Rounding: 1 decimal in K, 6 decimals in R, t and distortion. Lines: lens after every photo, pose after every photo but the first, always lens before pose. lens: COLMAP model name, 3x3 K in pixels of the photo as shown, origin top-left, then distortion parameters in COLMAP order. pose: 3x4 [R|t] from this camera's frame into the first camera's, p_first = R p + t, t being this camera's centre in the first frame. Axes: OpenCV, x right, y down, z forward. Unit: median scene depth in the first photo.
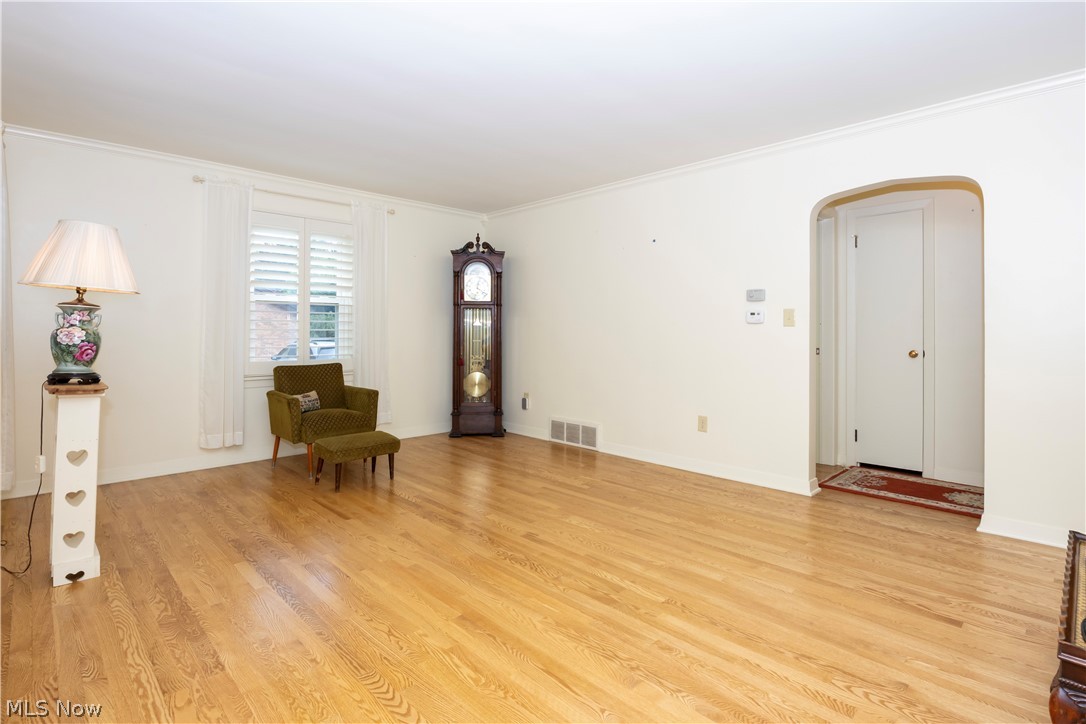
lens RADIAL K [[498.2, 0, 543.0], [0, 498.2, 362.0], [0, 0, 1]] dist [-0.014989, -0.000282]
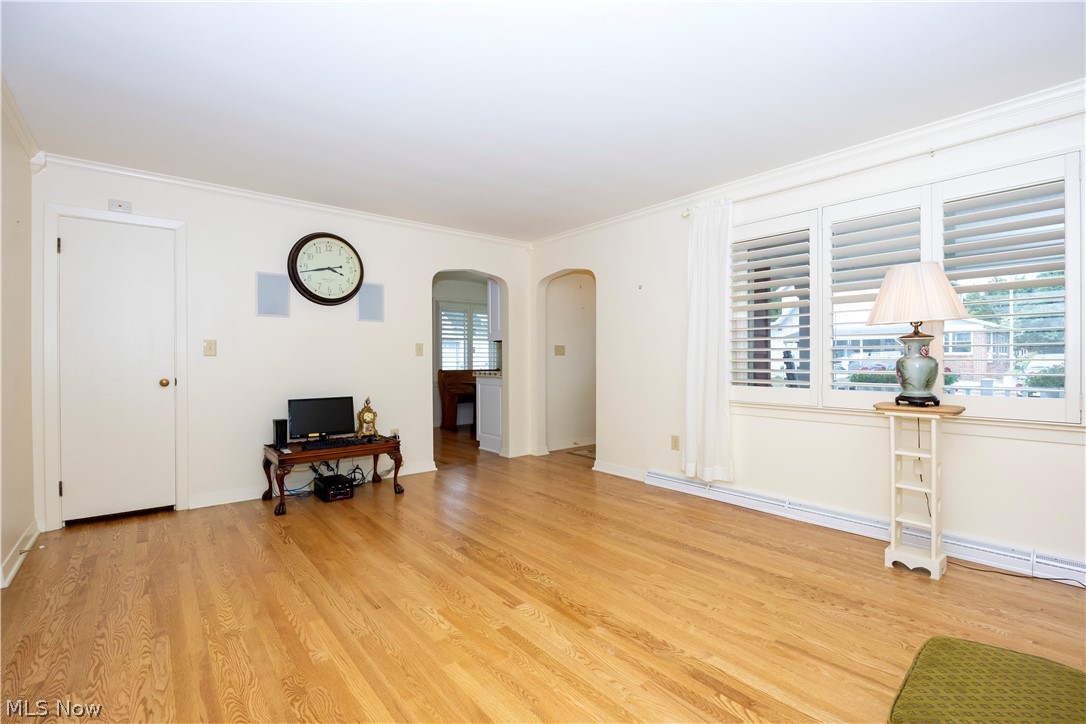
lens RADIAL K [[498.2, 0, 543.0], [0, 498.2, 362.0], [0, 0, 1]] dist [-0.014989, -0.000282]
pose [[-0.996842, 0.001653, 0.079396, -0.162778], [0.006524, 0.998108, 0.061135, -0.122660], [-0.079145, 0.061460, -0.994967, 2.039081]]
